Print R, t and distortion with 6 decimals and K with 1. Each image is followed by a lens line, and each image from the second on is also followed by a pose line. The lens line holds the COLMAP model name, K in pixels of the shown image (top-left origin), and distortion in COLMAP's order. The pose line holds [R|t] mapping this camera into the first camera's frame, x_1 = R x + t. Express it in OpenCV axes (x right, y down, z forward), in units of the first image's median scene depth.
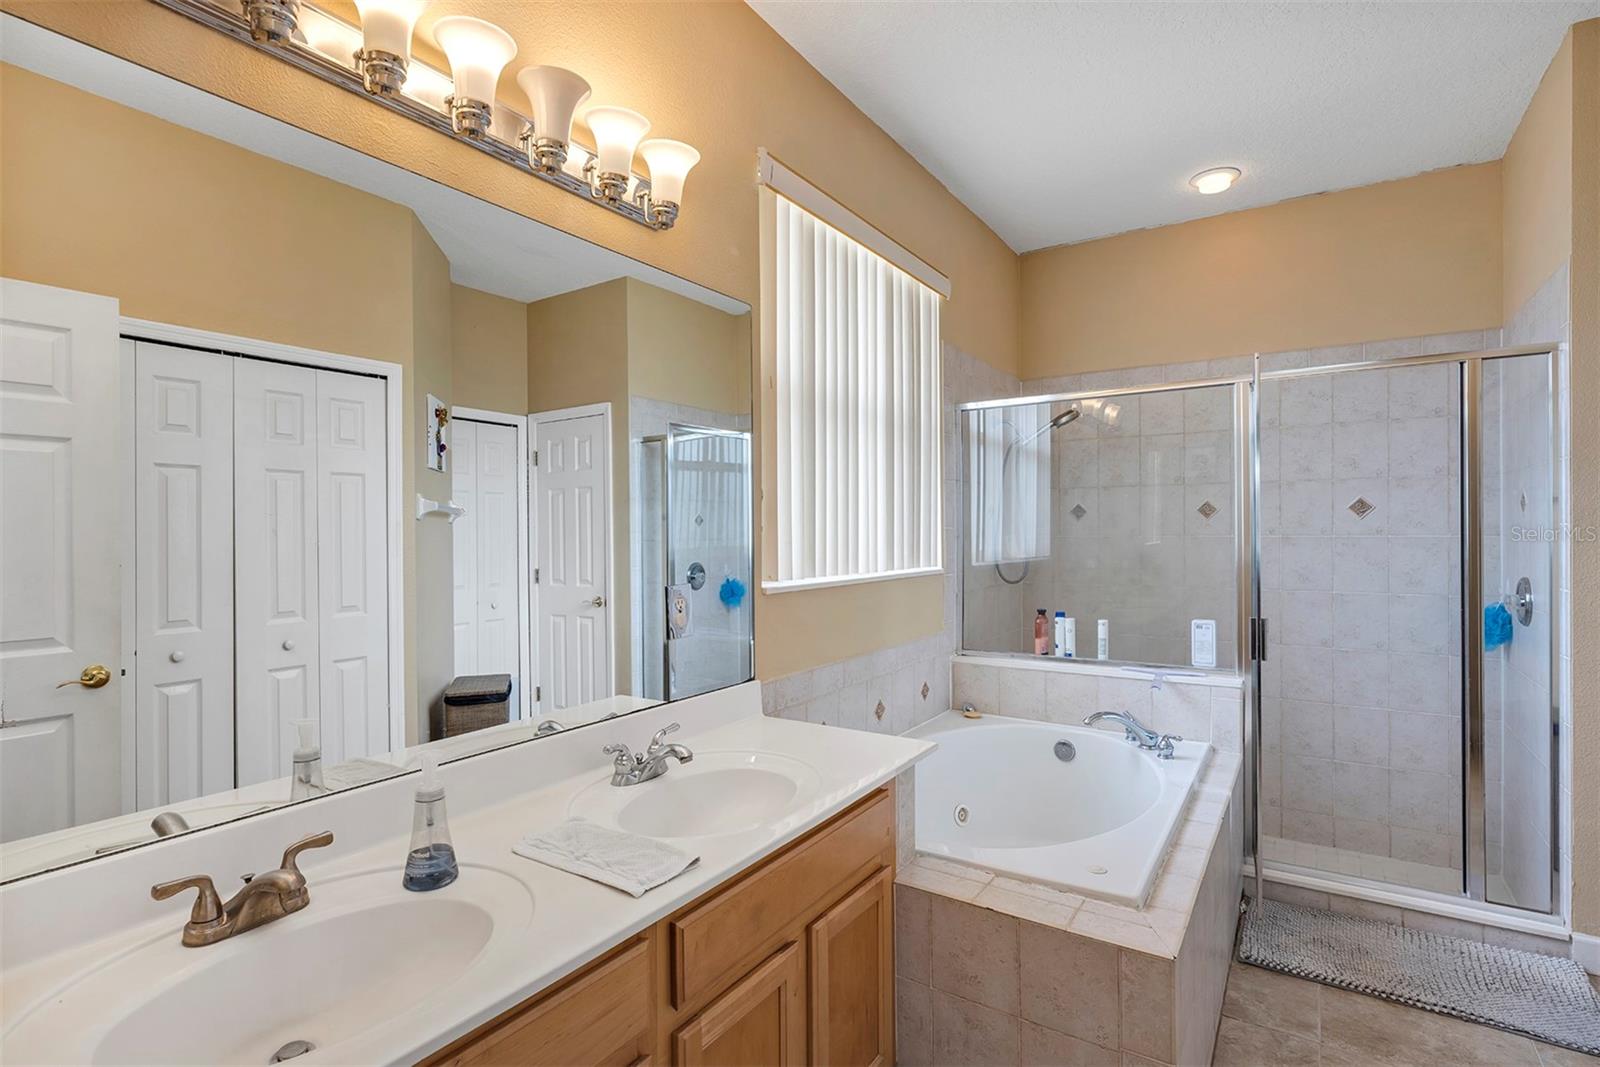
lens RADIAL K [[791.7, 0, 800.0], [0, 791.7, 533.5], [0, 0, 1]] dist [-0.003760, -0.000505]
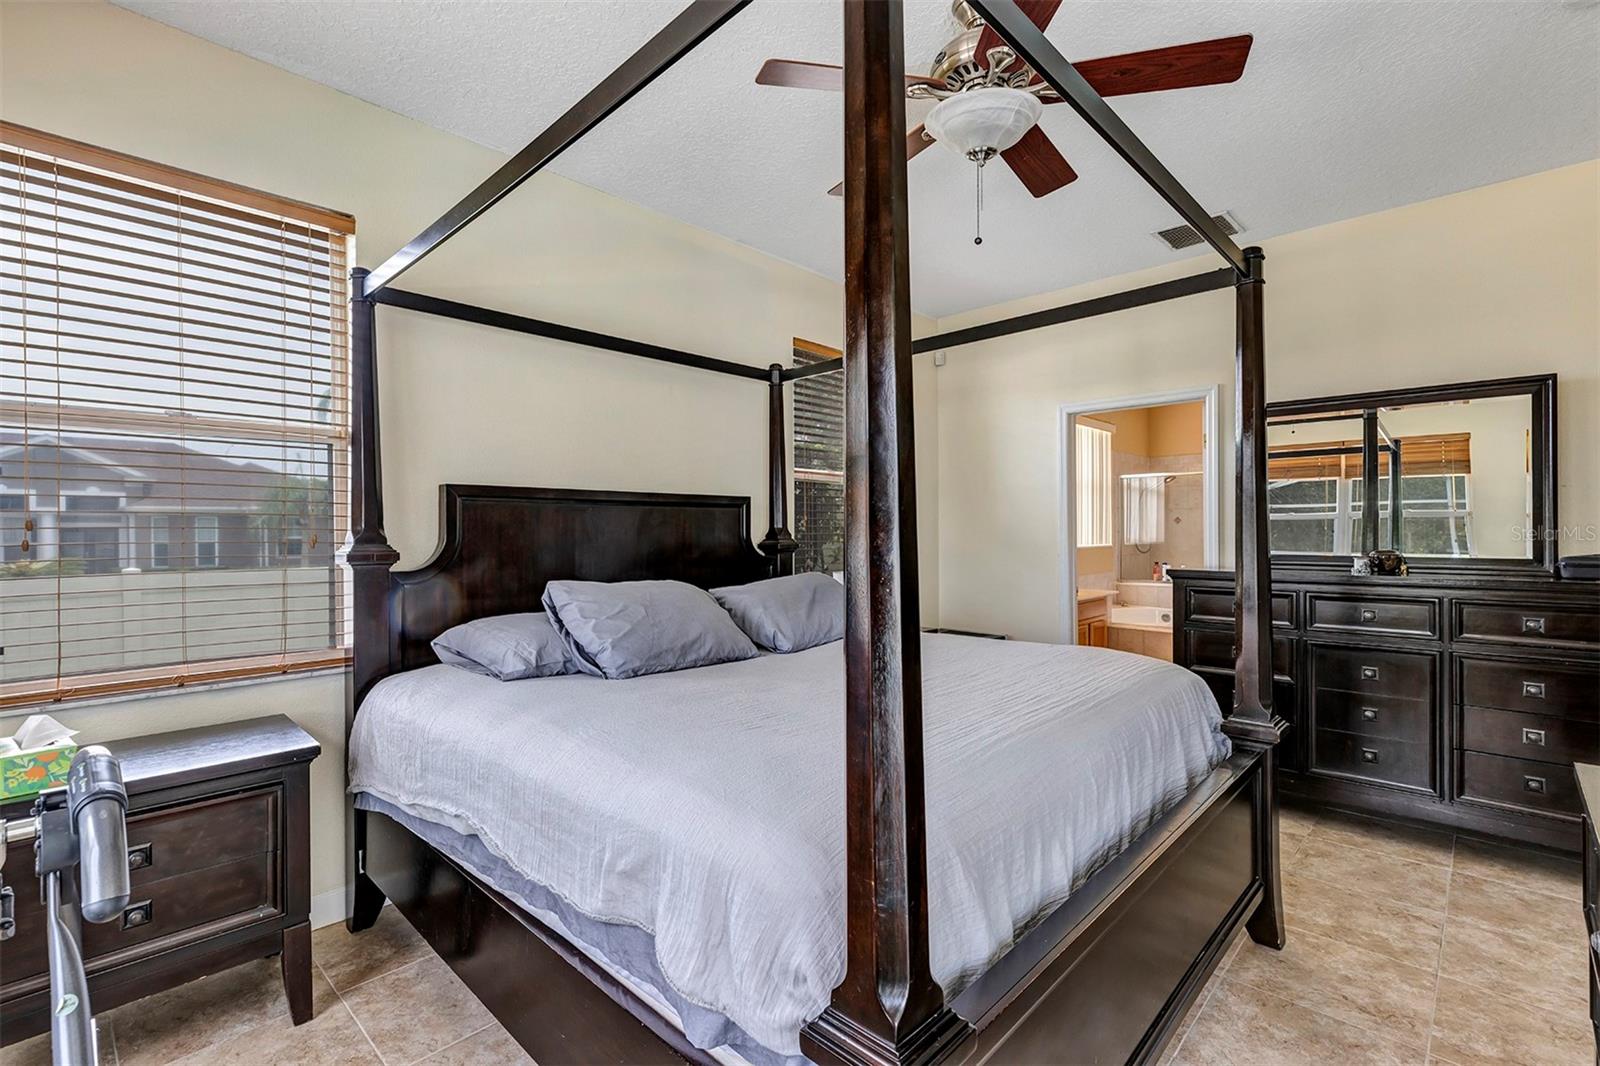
lens RADIAL K [[720.6, 0, 800.0], [0, 720.6, 533.0], [0, 0, 1]] dist [0.000591, 0.000071]
pose [[0.981524, 0.001152, -0.191334, -0.301916], [-0.000840, 0.999998, 0.001714, 0.004402], [0.191336, -0.001522, 0.981523, -1.212993]]
